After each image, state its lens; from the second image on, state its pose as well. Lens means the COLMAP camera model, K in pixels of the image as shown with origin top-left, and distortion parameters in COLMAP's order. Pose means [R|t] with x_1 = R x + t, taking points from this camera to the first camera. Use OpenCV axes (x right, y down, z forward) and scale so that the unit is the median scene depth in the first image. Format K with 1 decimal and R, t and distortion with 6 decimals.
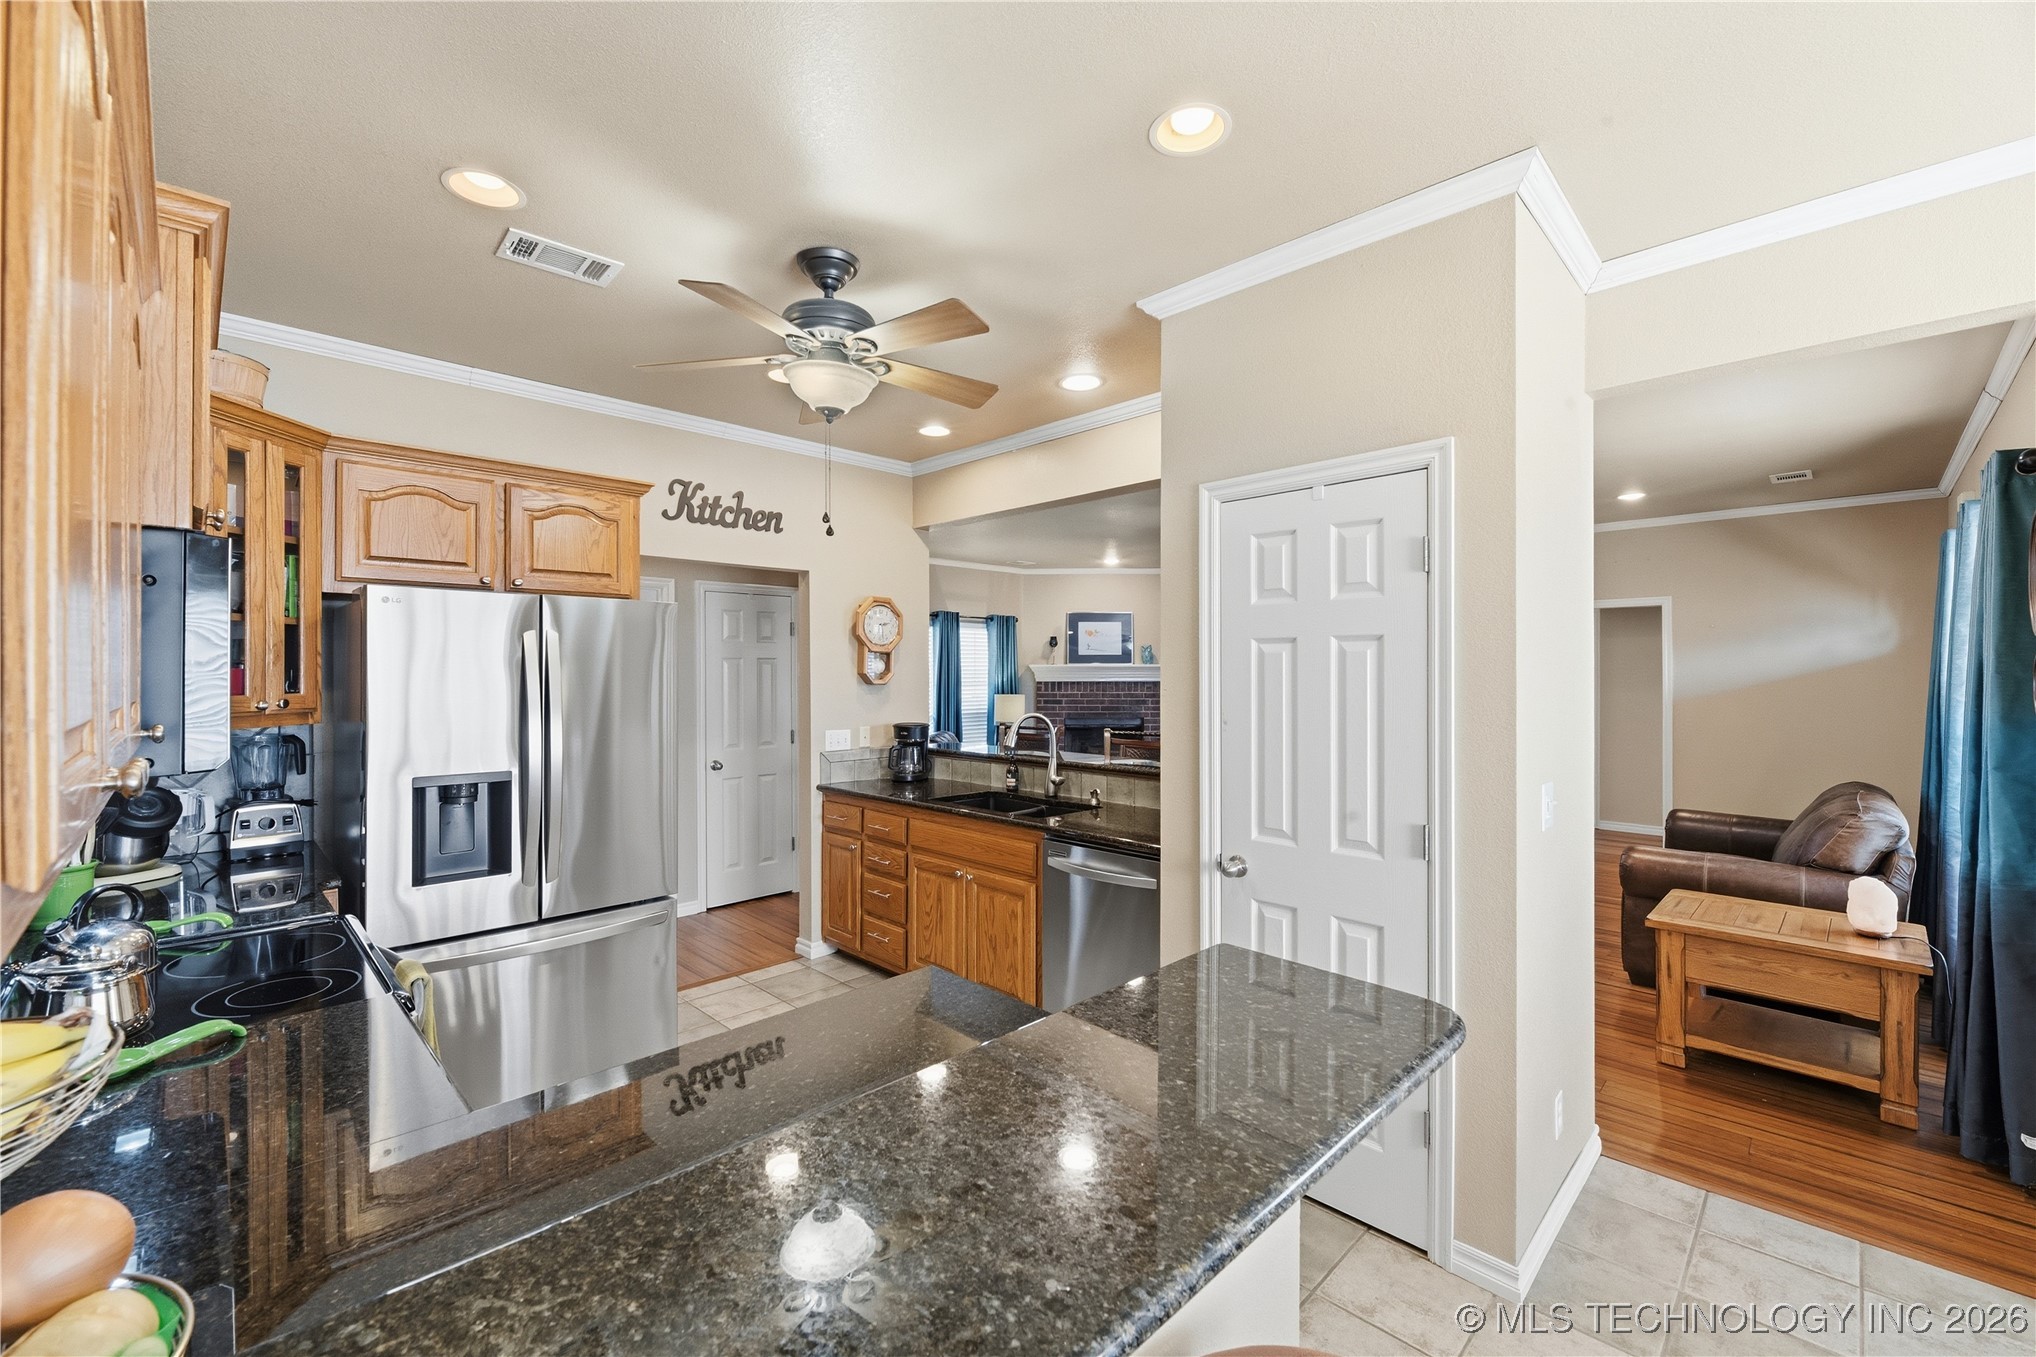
lens RADIAL K [[830.0, 0, 1017.4], [0, 830.0, 673.4], [0, 0, 1]] dist [0.000215, -0.002304]
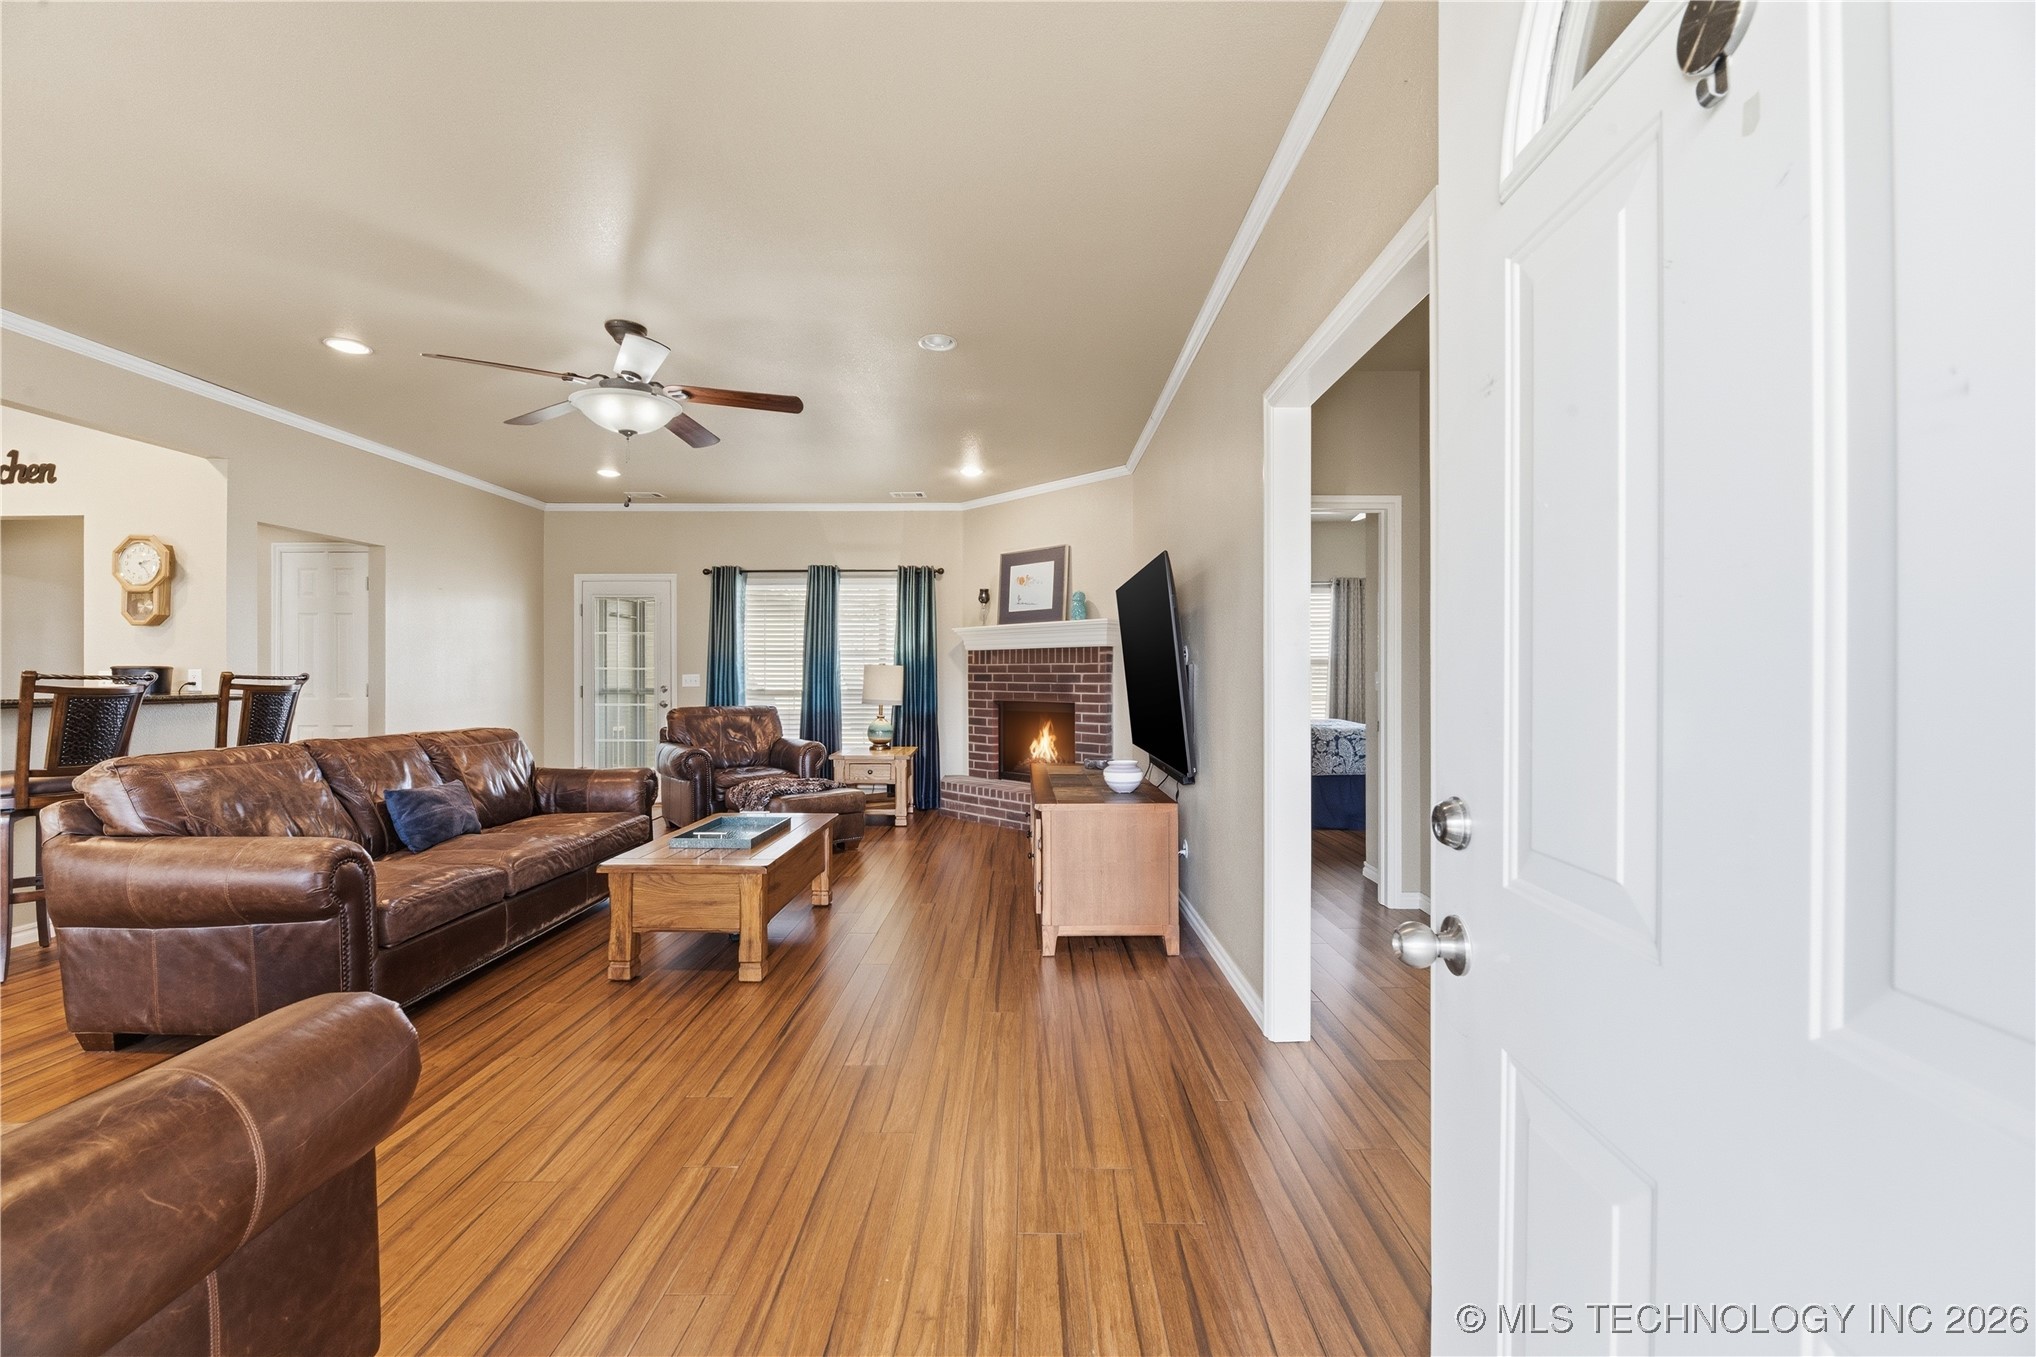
lens RADIAL K [[830.0, 0, 1027.9], [0, 830.0, 671.9], [0, 0, 1]] dist [0.000215, -0.002304]
pose [[0.696140, 0.001143, -0.717905, 1.667285], [-0.005404, 0.999979, -0.003648, 0.087331], [0.717886, 0.006419, 0.696131, 1.439768]]
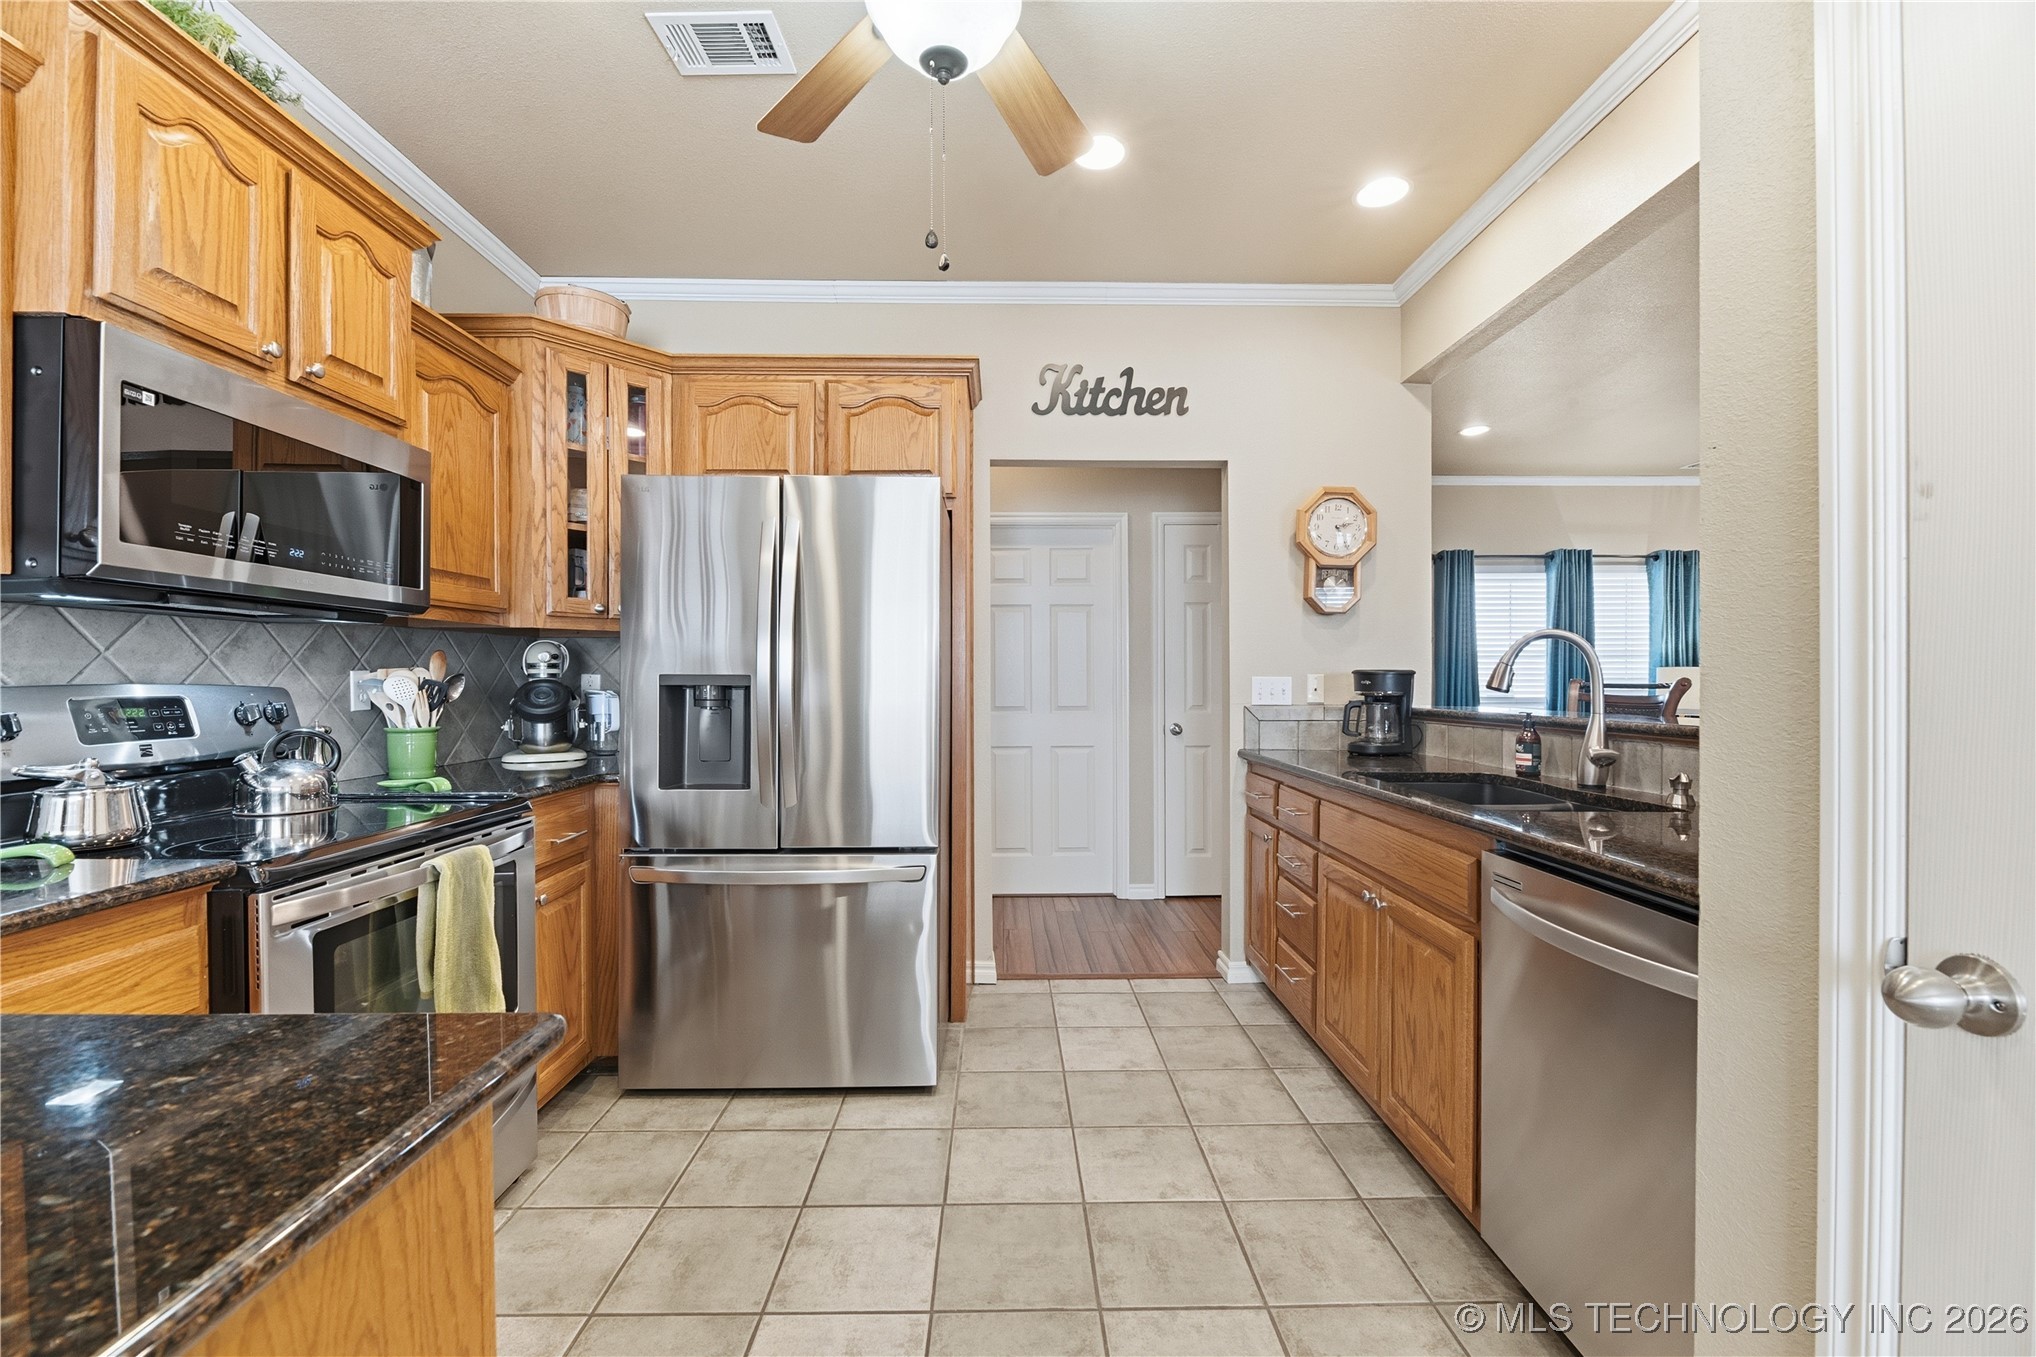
lens RADIAL K [[830.0, 0, 1018.6], [0, 830.0, 684.6], [0, 0, 1]] dist [0.000215, -0.002304]
pose [[0.721458, 0.004622, -0.692442, 0.165058], [-0.002418, 0.999988, 0.004156, 0.094753], [0.692454, -0.001324, 0.721461, 0.425603]]
